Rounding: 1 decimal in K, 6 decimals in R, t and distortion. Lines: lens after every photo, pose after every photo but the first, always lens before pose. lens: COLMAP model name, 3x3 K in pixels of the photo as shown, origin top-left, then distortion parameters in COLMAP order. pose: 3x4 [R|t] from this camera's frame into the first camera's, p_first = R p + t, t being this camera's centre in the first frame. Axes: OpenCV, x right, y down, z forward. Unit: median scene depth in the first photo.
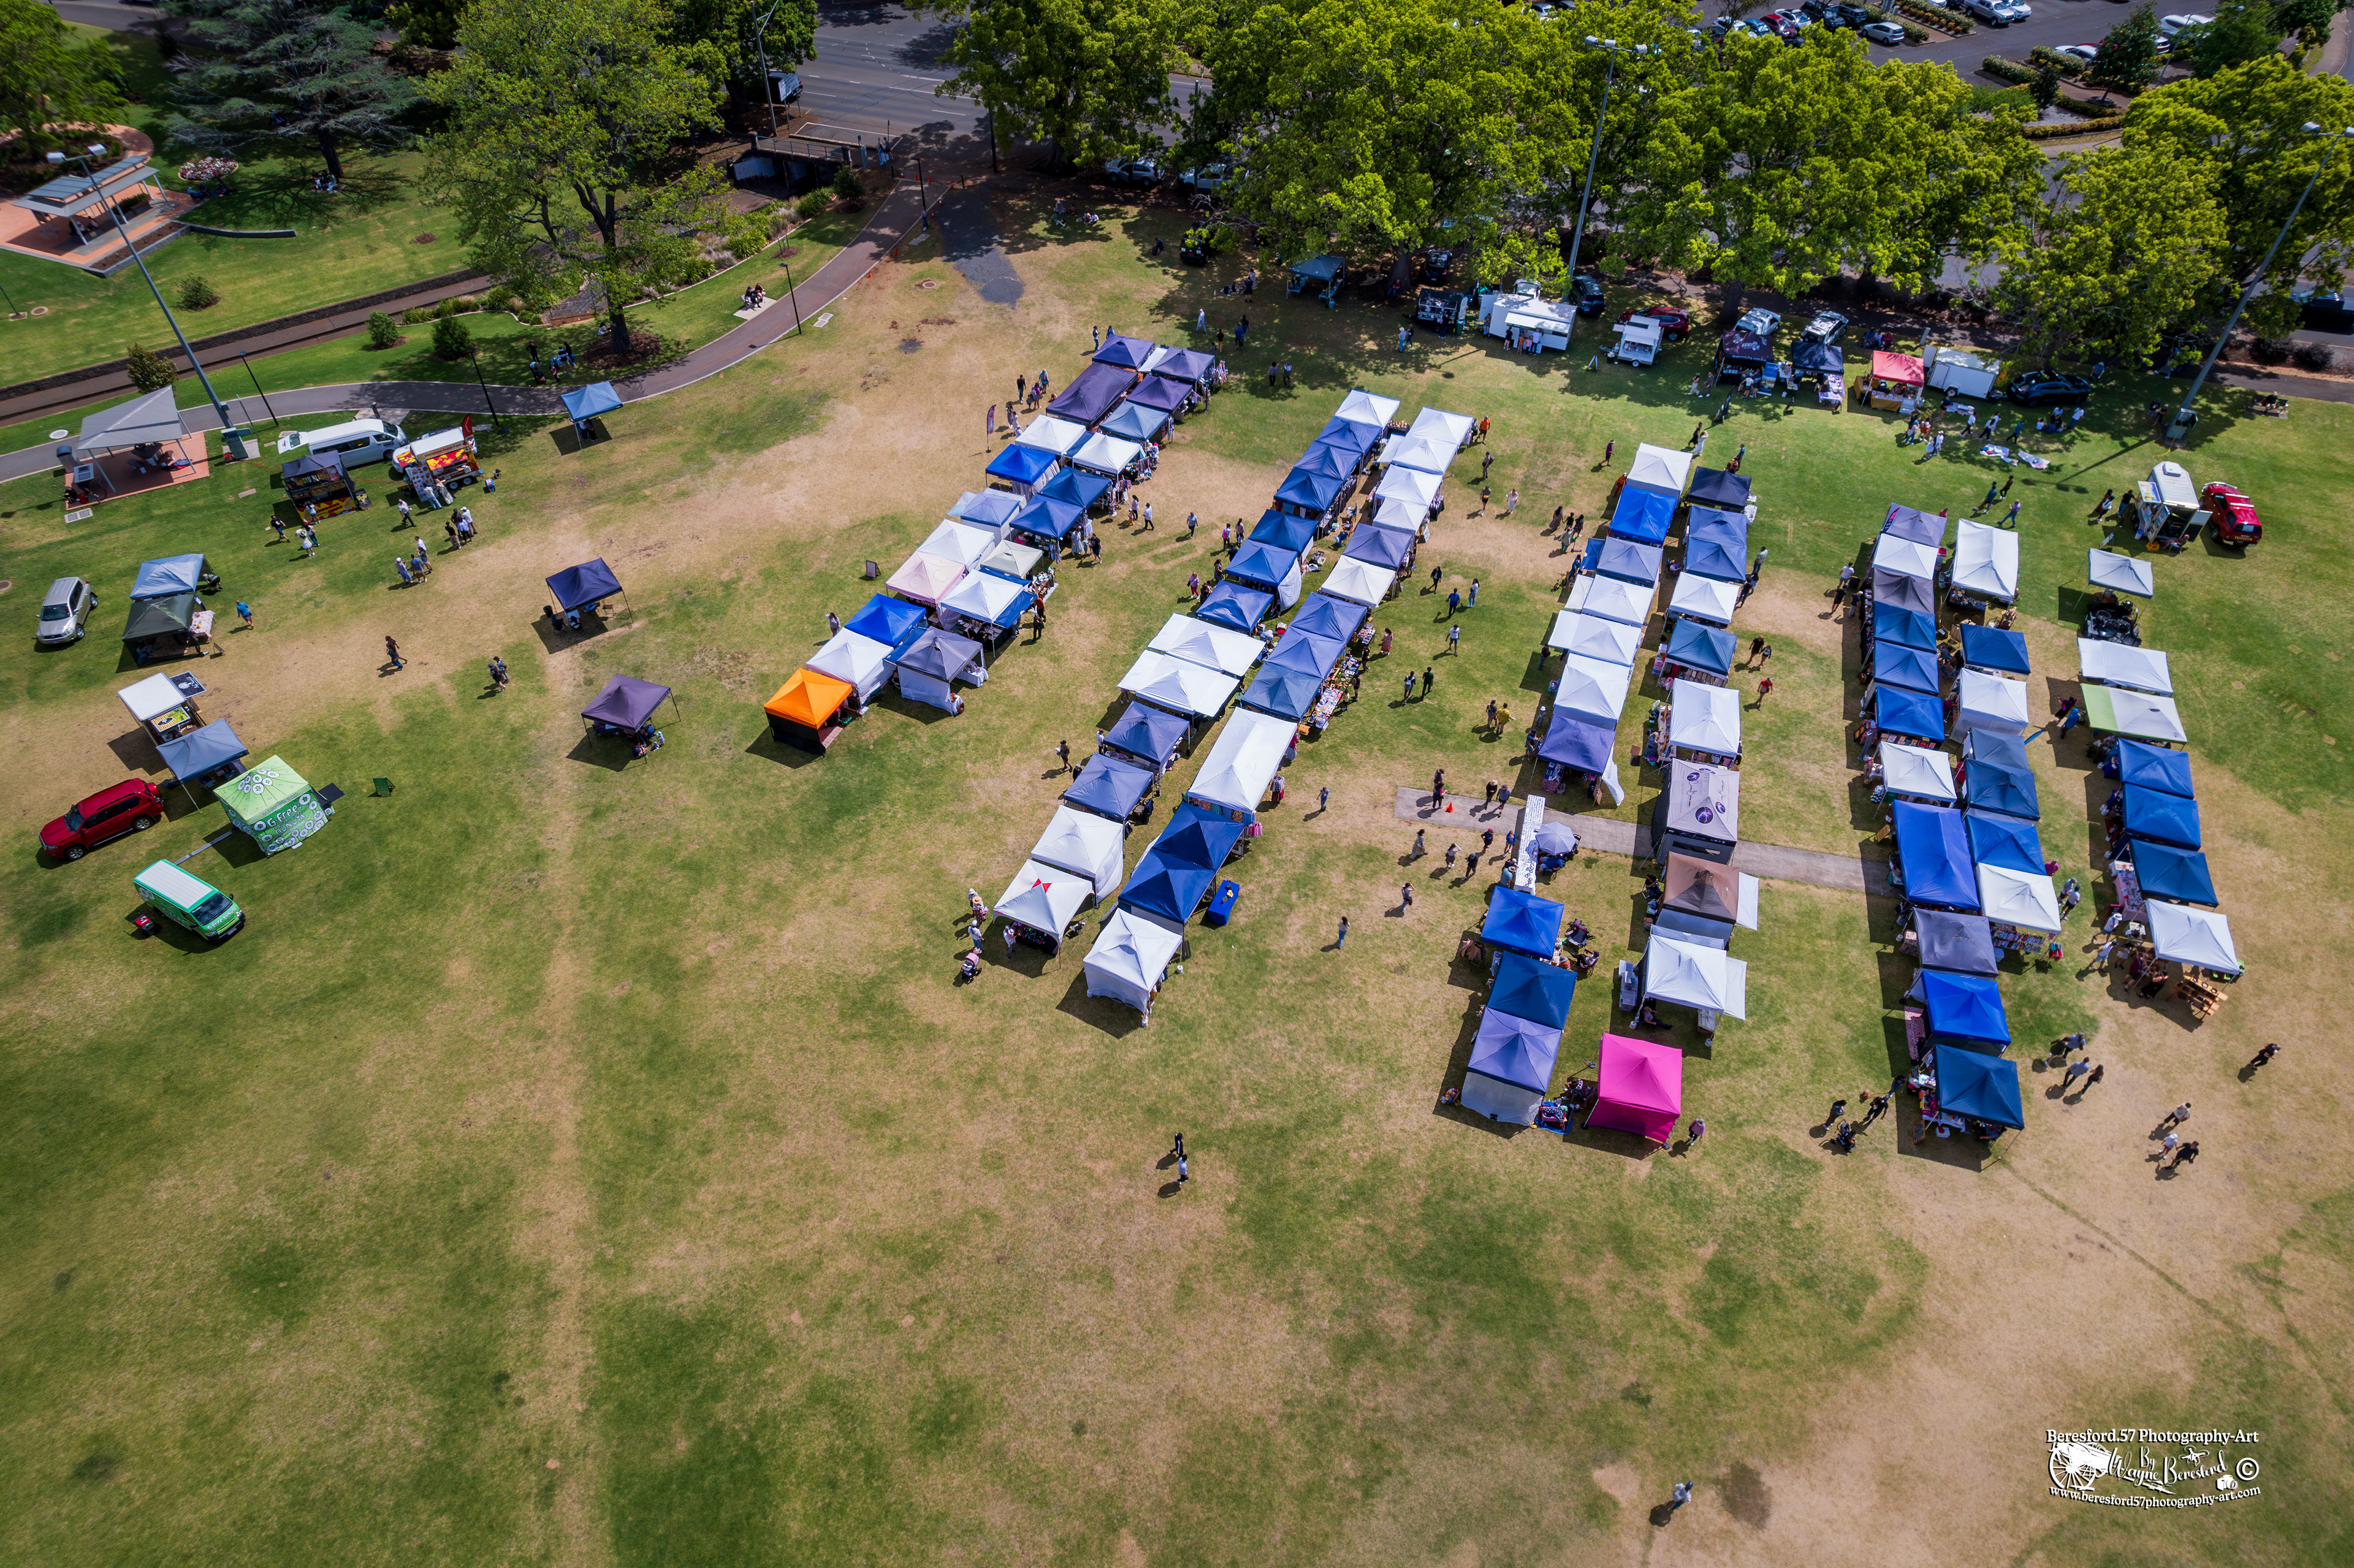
lens RADIAL K [[1514.4, 0, 1177.0], [0, 1514.4, 784.0], [0, 0, 1]] dist [-0.080915, 0.079314]
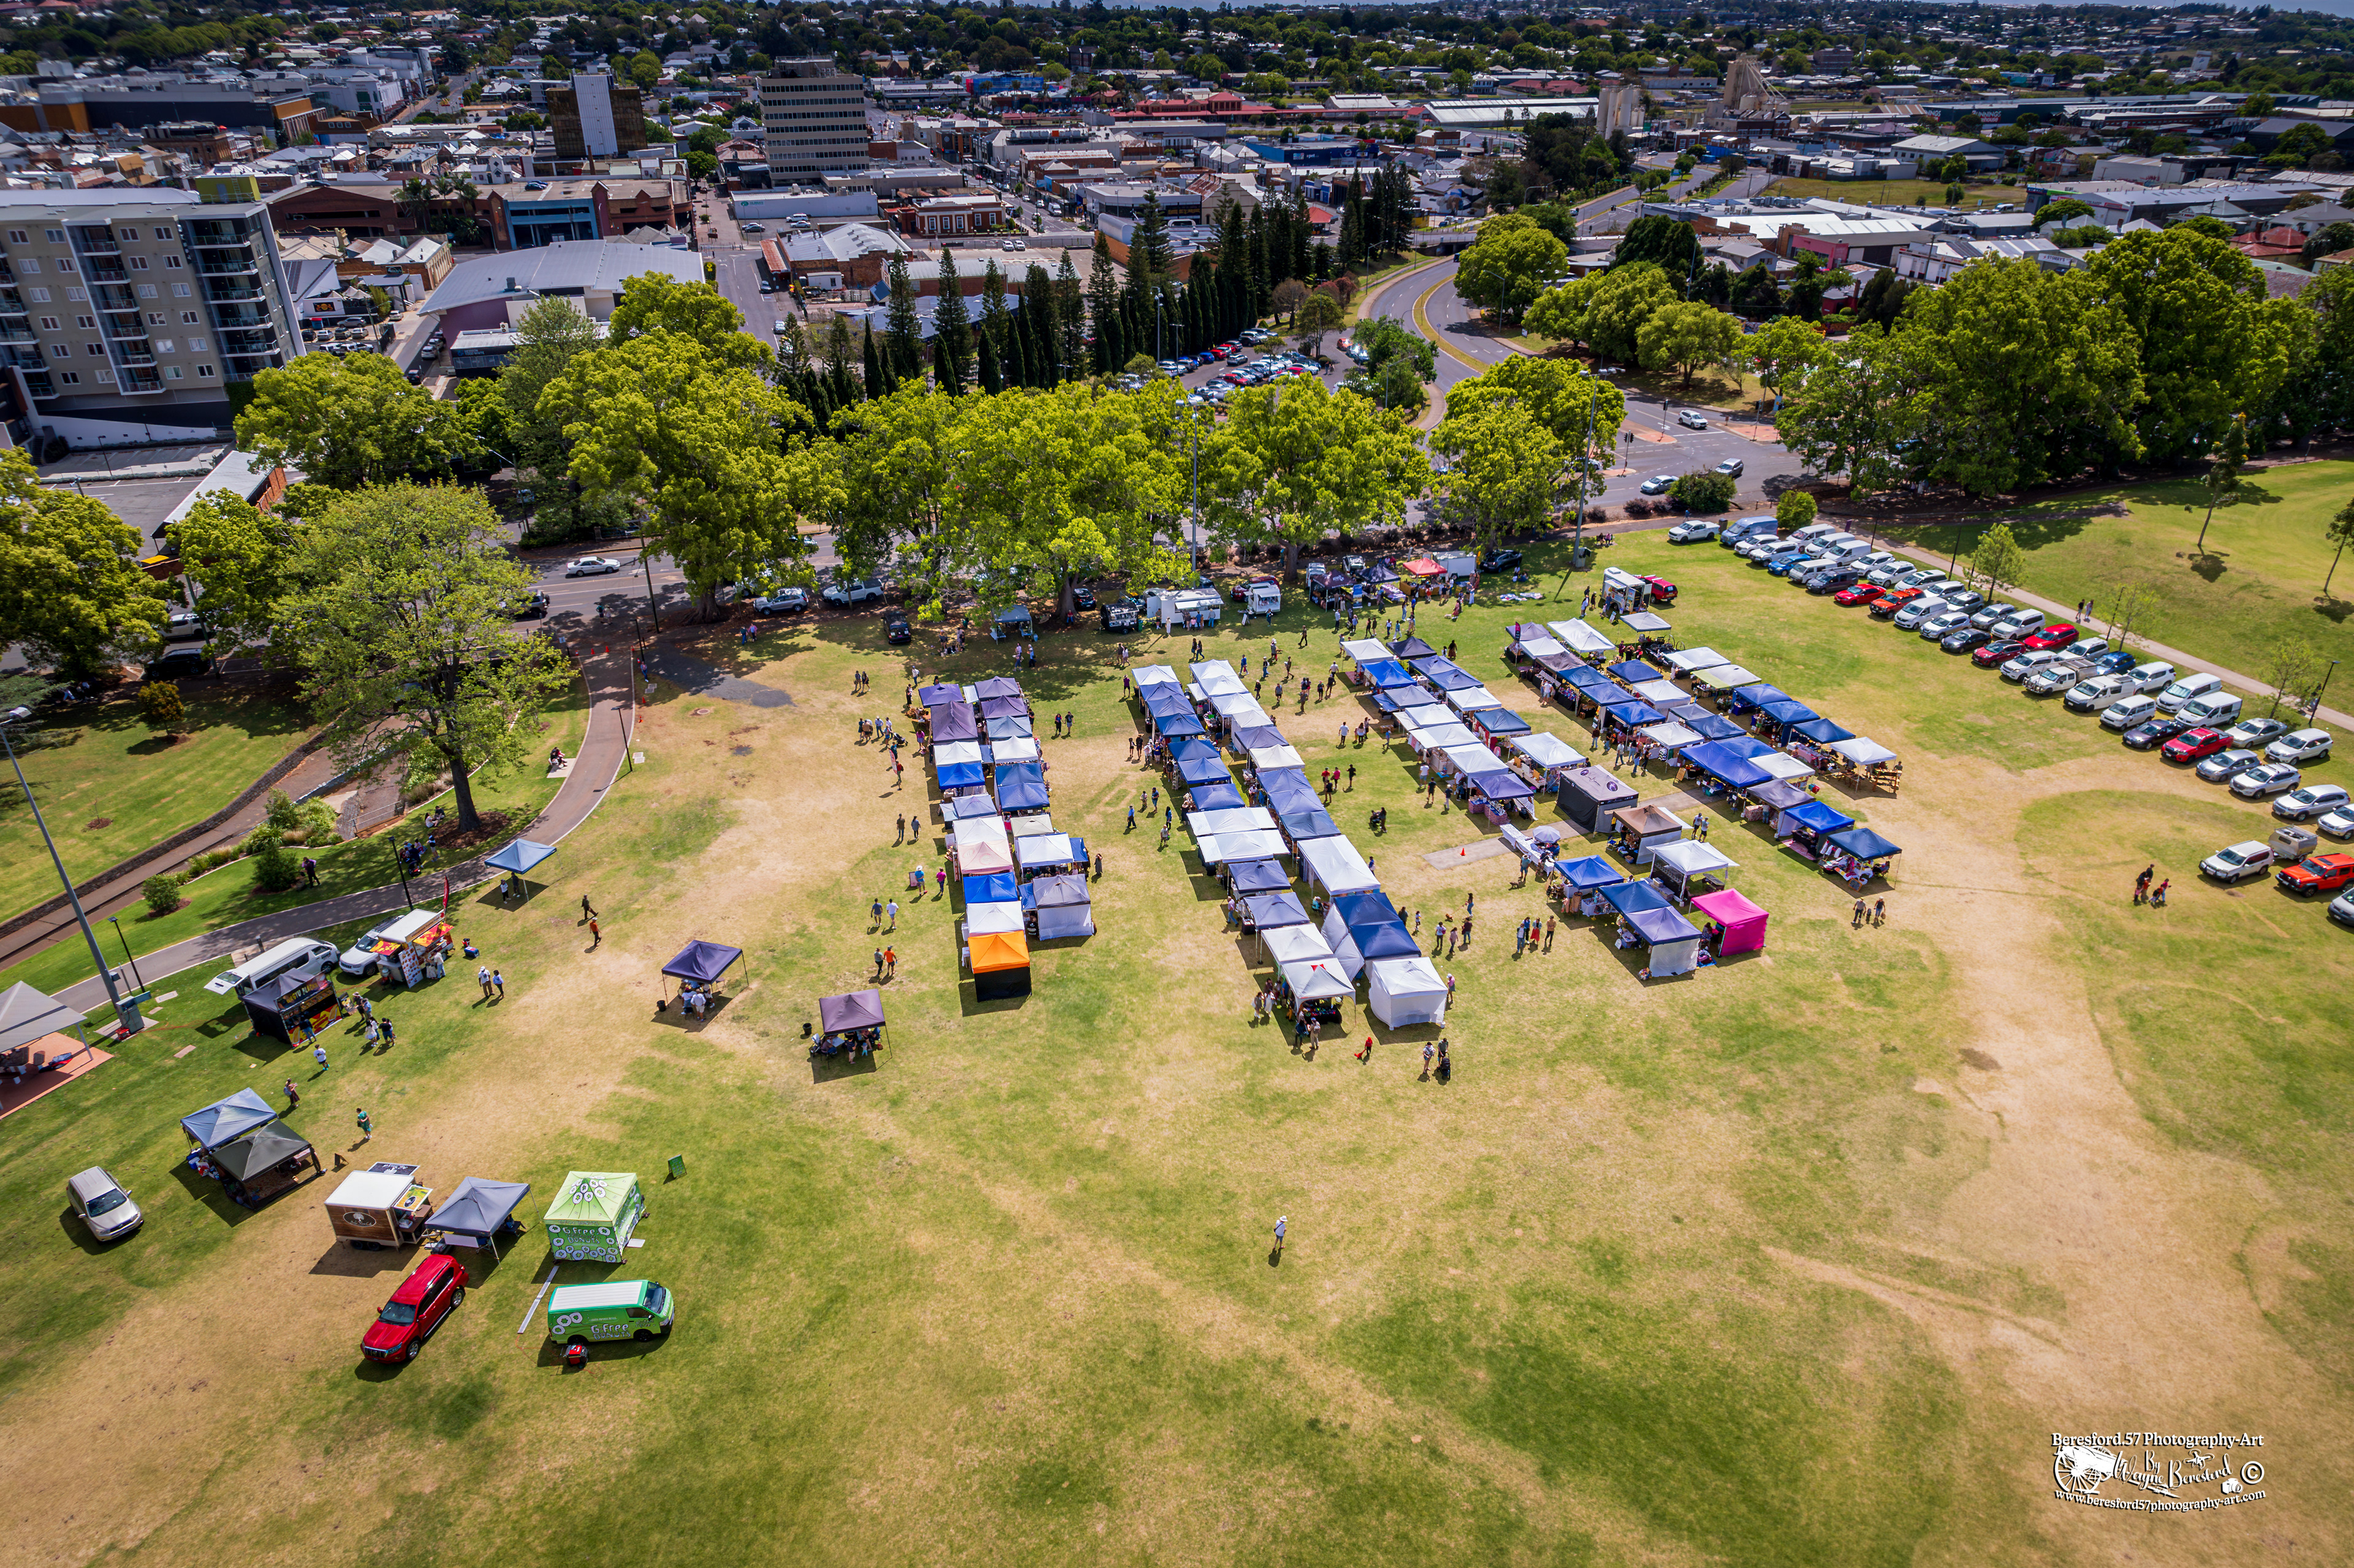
lens RADIAL K [[1514.4, 0, 1177.0], [0, 1514.4, 784.0], [0, 0, 1]] dist [-0.080915, 0.079314]
pose [[0.800861, -0.276423, 0.531237, -0.890743], [0.433674, 0.879458, -0.196165, 0.142218], [-0.412976, 0.387484, 0.824201, -0.044274]]
